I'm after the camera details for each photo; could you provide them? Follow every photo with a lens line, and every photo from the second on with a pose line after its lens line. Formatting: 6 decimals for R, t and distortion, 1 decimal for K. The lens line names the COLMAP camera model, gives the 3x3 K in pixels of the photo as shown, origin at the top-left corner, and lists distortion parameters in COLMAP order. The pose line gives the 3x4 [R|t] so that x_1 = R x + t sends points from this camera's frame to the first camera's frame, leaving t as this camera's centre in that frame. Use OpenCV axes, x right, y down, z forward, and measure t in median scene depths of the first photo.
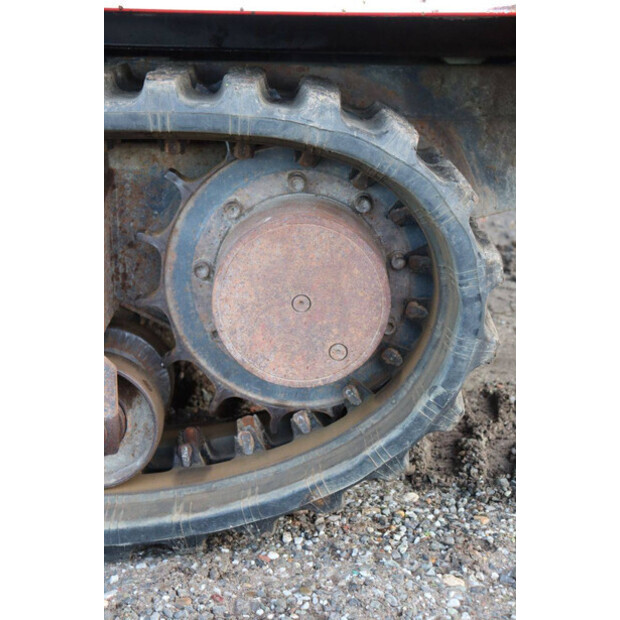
lens RADIAL K [[1078.8, 0, 310.0], [0, 1078.8, 309.4], [0, 0, 1]] dist [0.357978, 0.000000]
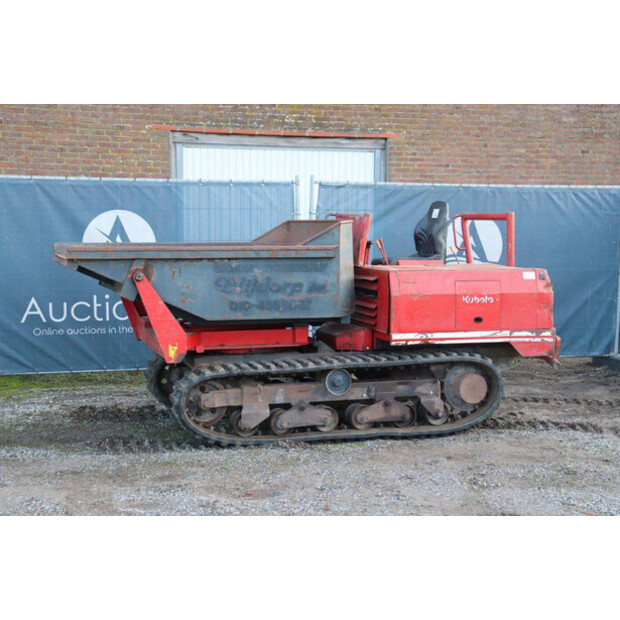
lens RADIAL K [[1070.1, 0, 310.8], [0, 1070.1, 309.1], [0, 0, 1]] dist [0.219253, 0.000000]
pose [[0.959407, -0.033172, 0.280066, -2.408592], [0.091331, 0.976088, -0.197257, 0.627044], [-0.266826, 0.214828, 0.939496, -4.236735]]
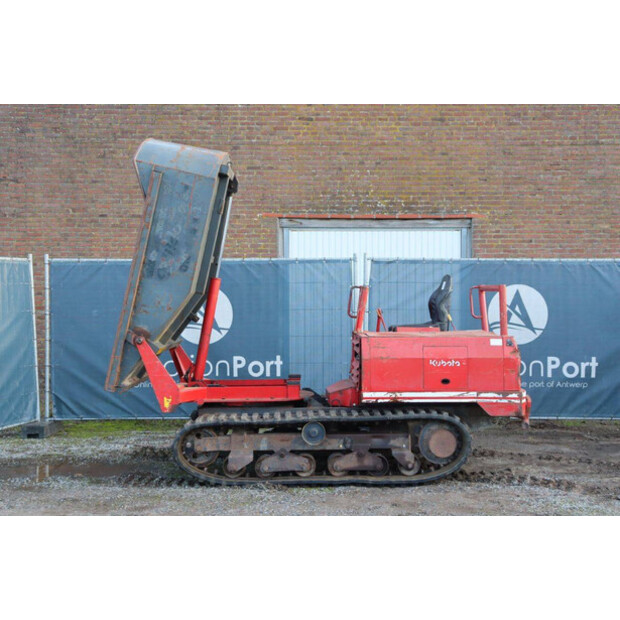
lens RADIAL K [[942.2, 0, 311.0], [0, 942.2, 315.3], [0, 0, 1]] dist [0.135410, 0.000000]
pose [[0.999712, -0.016767, 0.017153, -0.859686], [0.020725, 0.963810, -0.265783, 0.725562], [-0.012076, 0.266062, 0.963880, -4.563430]]
